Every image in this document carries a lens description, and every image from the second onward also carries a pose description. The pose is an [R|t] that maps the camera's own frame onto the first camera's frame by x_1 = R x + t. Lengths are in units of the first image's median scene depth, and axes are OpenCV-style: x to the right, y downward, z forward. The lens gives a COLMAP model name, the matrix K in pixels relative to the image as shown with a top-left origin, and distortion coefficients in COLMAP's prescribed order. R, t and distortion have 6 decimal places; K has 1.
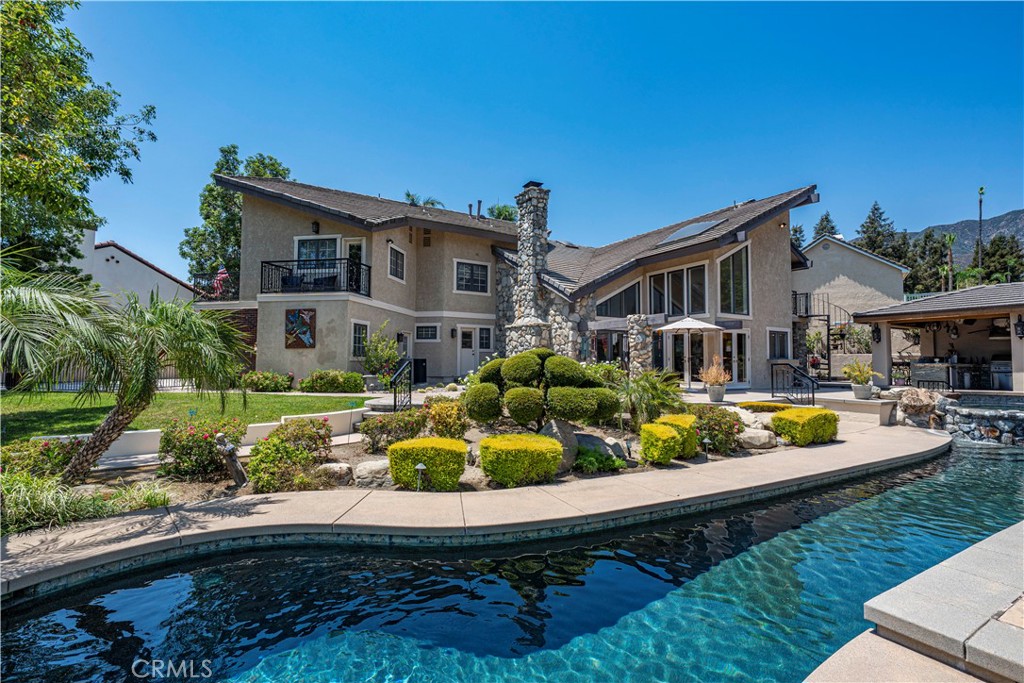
lens RADIAL K [[466.3, 0, 512.0], [0, 466.3, 341.5], [0, 0, 1]] dist [0.008636, -0.000009]
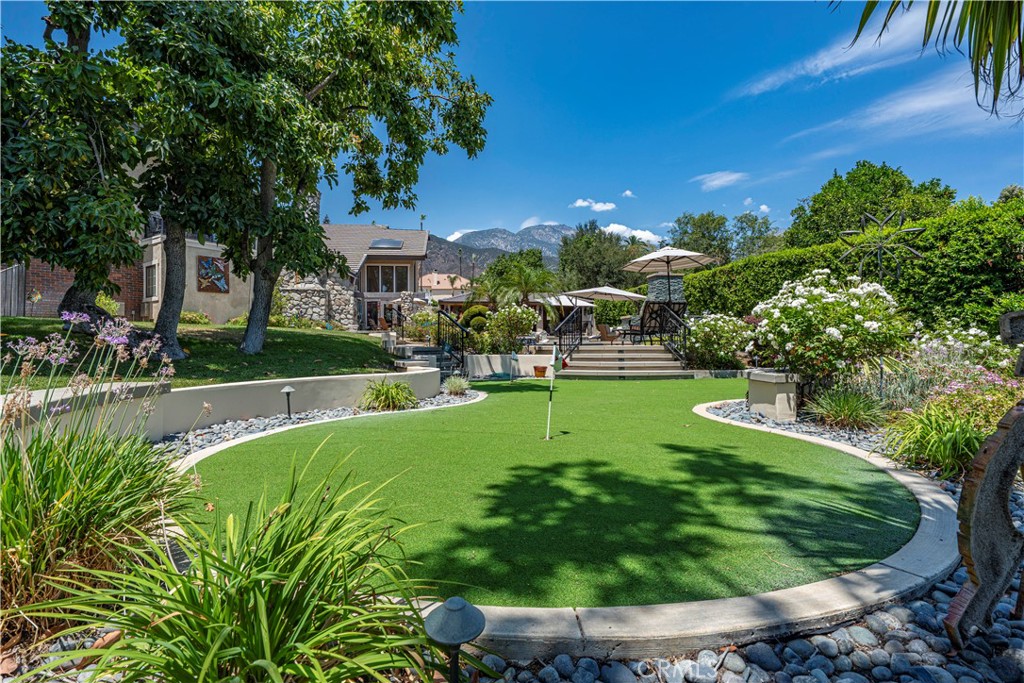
lens RADIAL K [[481.5, 0, 512.0], [0, 481.5, 341.5], [0, 0, 1]] dist [0.003438, 0.000493]
pose [[0.395232, -0.000410, 0.918581, -1.242974], [-0.035376, 0.999251, 0.015667, 0.089471], [-0.917900, -0.038688, 0.394921, -0.126274]]
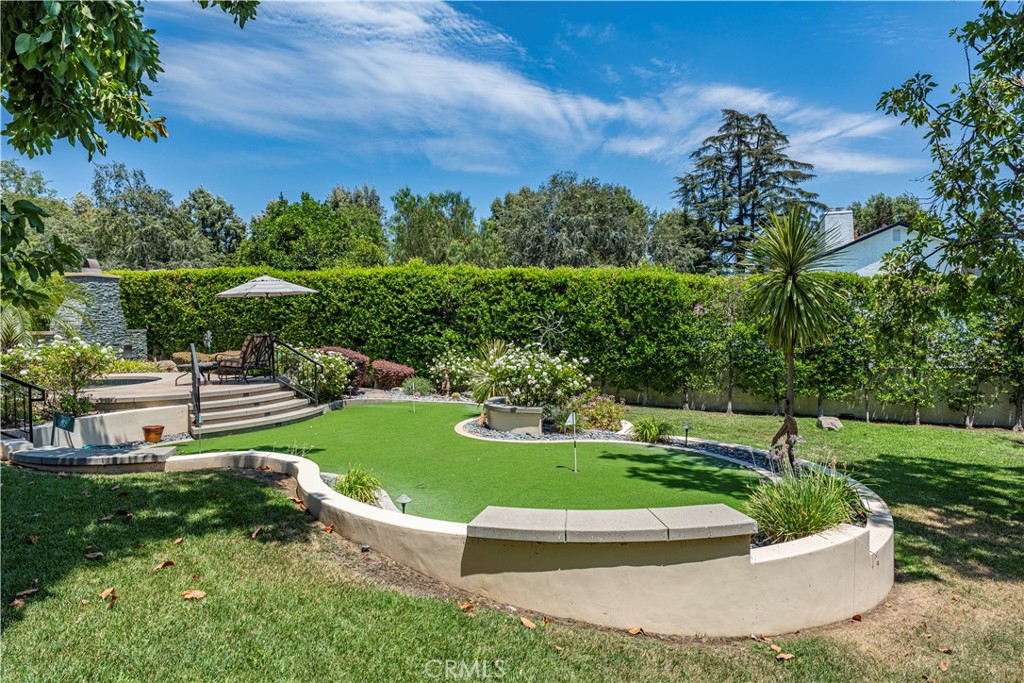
lens RADIAL K [[593.5, 0, 512.0], [0, 593.5, 341.5], [0, 0, 1]] dist [-0.001535, -0.000712]
pose [[-0.753115, -0.009612, 0.657819, -1.291720], [-0.014866, 0.999887, -0.002409, 0.033698], [-0.657721, -0.011593, -0.753172, 0.397750]]
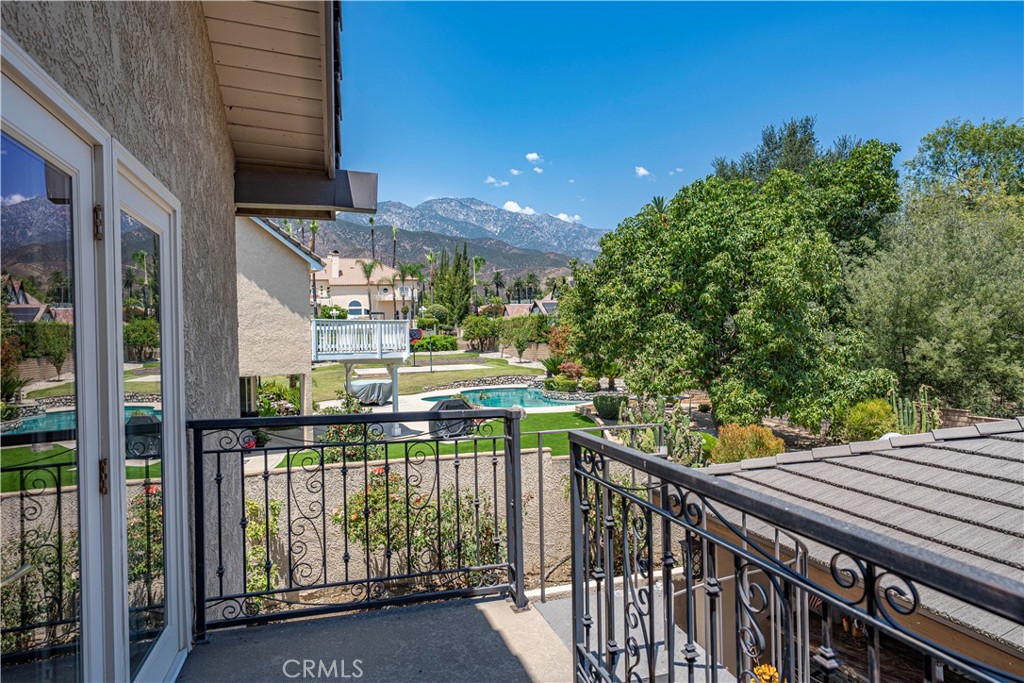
lens RADIAL K [[593.5, 0, 512.0], [0, 593.5, 341.5], [0, 0, 1]] dist [-0.001535, -0.000712]
pose [[0.235559, -0.005771, 0.971843, 0.766991], [-0.017332, 0.999798, 0.010138, -0.189000], [-0.971705, -0.019232, 0.235411, 1.445070]]
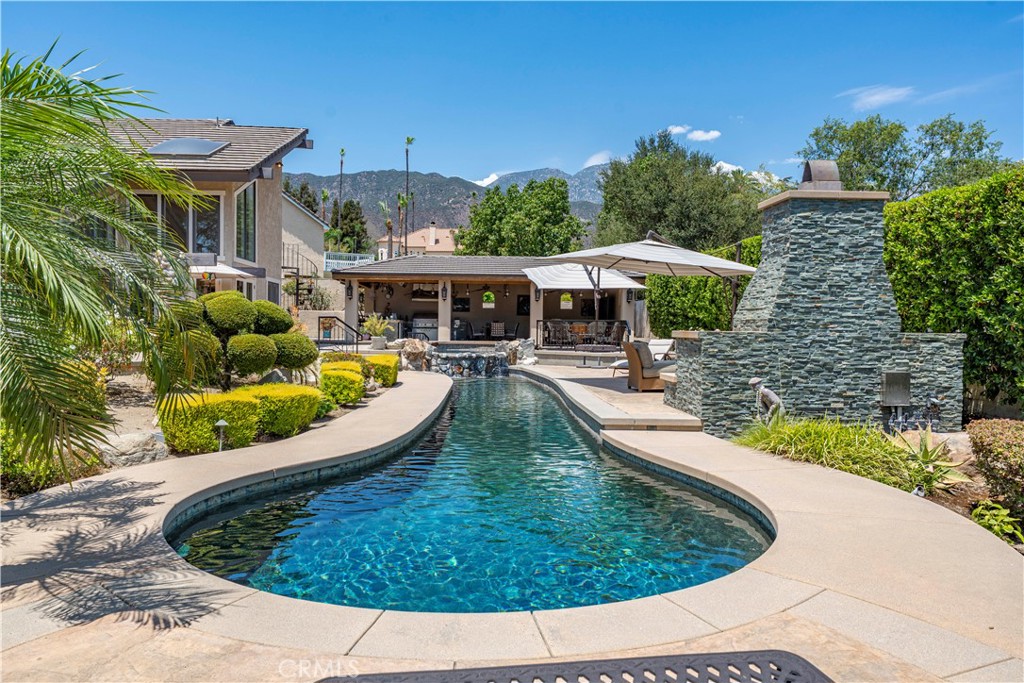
lens RADIAL K [[661.6, 0, 512.0], [0, 661.6, 341.5], [0, 0, 1]] dist [-0.004469, -0.001121]
pose [[0.467465, -0.016184, 0.883864, -0.412916], [-0.048562, 0.997853, 0.043955, 0.015672], [-0.882677, -0.063470, 0.465675, -0.010424]]
